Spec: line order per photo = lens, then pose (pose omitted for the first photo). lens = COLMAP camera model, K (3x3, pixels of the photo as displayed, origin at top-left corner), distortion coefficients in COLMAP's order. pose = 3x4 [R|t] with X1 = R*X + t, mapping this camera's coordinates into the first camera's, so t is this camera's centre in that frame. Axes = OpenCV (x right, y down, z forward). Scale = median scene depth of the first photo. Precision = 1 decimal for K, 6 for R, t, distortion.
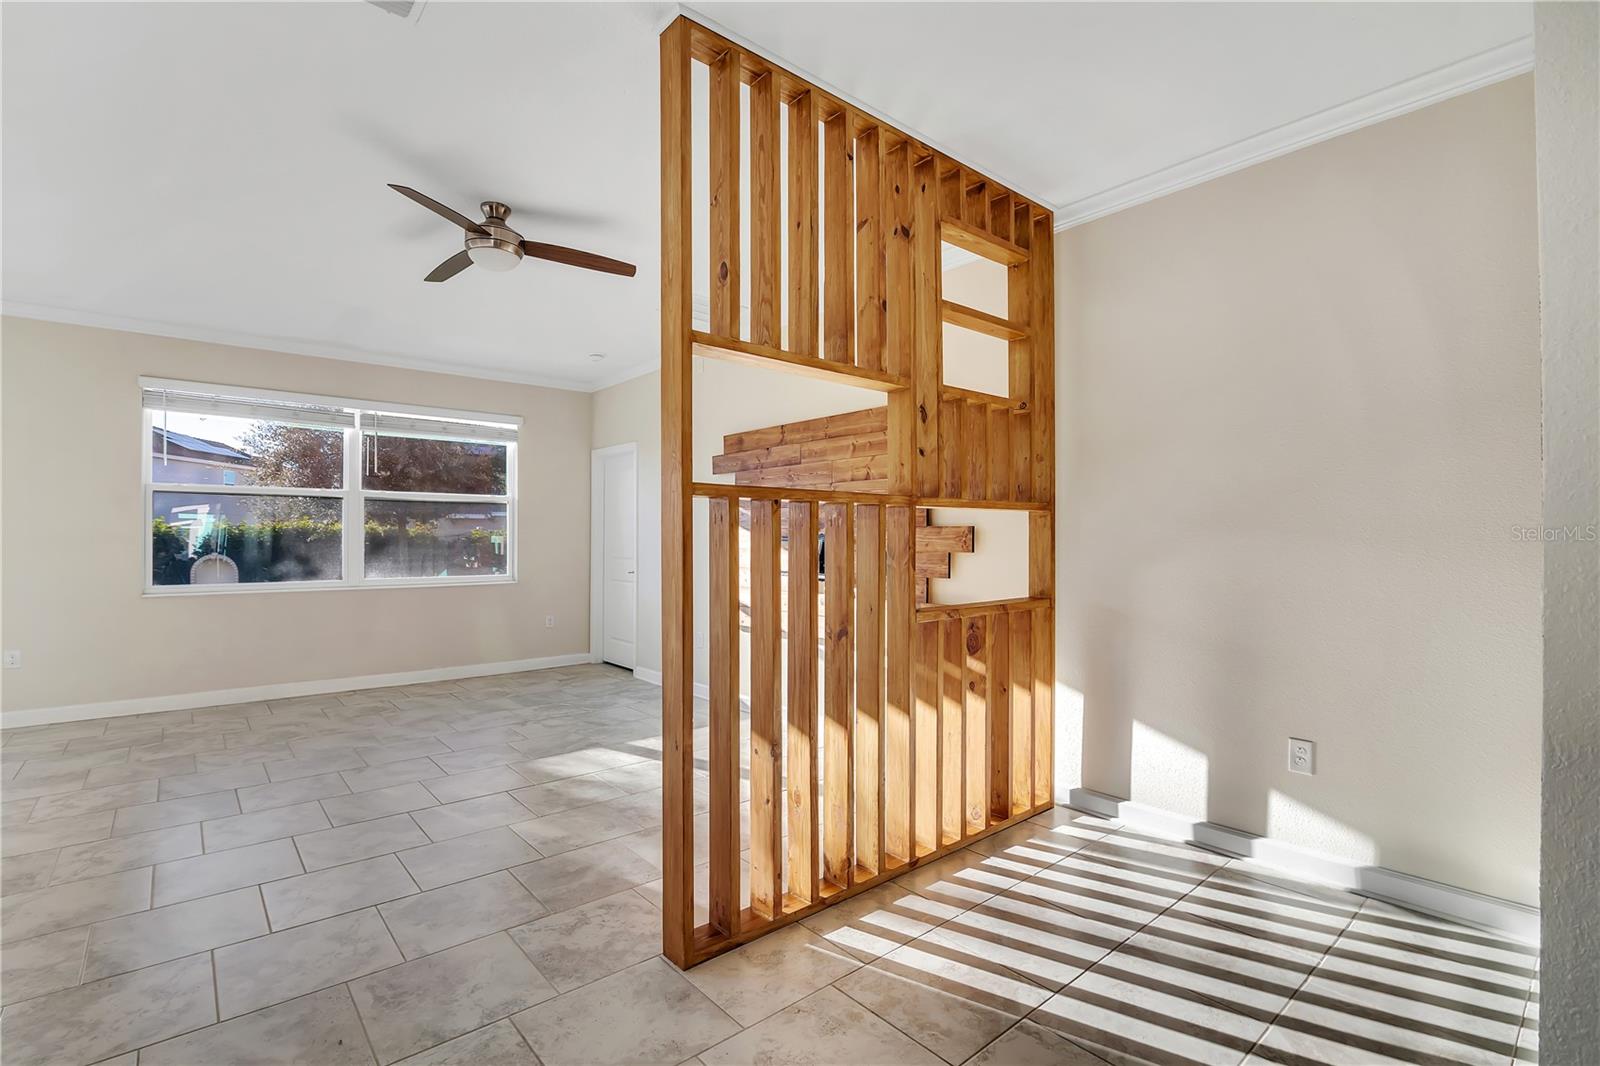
lens RADIAL K [[744.9, 0, 826.3], [0, 744.9, 562.6], [0, 0, 1]] dist [-0.014768, 0.000529]
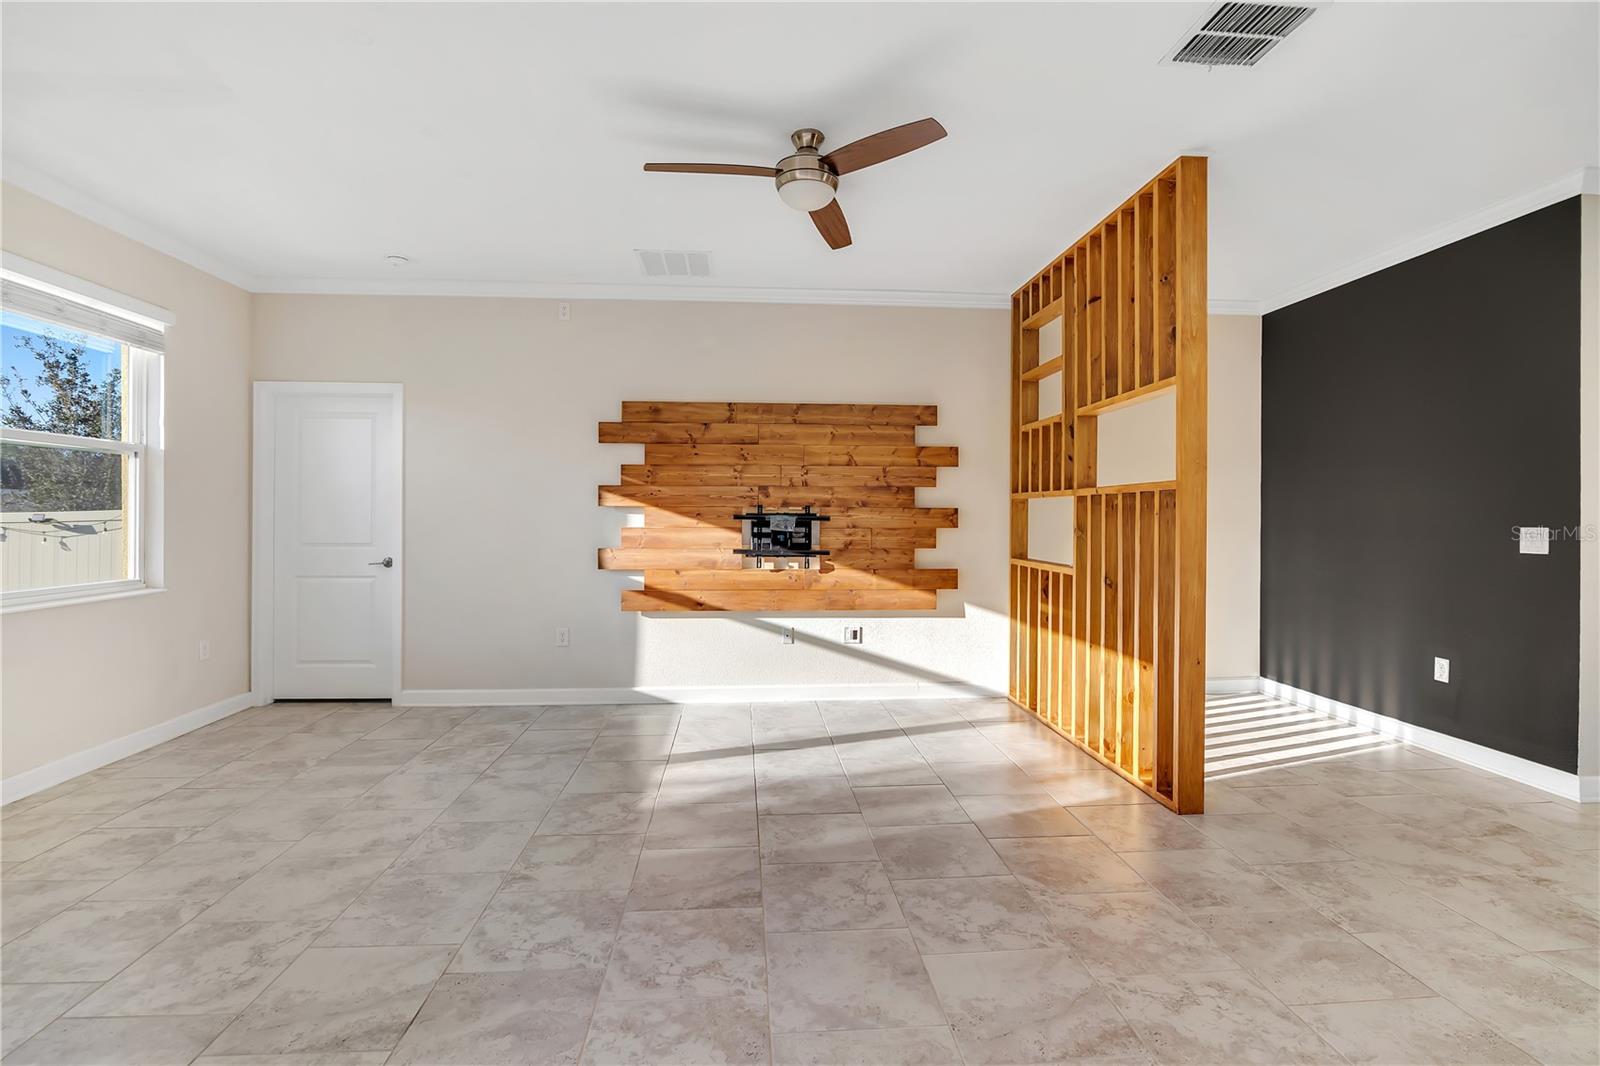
lens RADIAL K [[744.9, 0, 793.6], [0, 744.9, 520.3], [0, 0, 1]] dist [-0.014768, 0.000529]
pose [[0.607516, 0.013455, 0.794194, -0.886902], [0.023296, 0.999125, -0.034747, 0.010382], [-0.793966, 0.039611, 0.606670, 0.367506]]
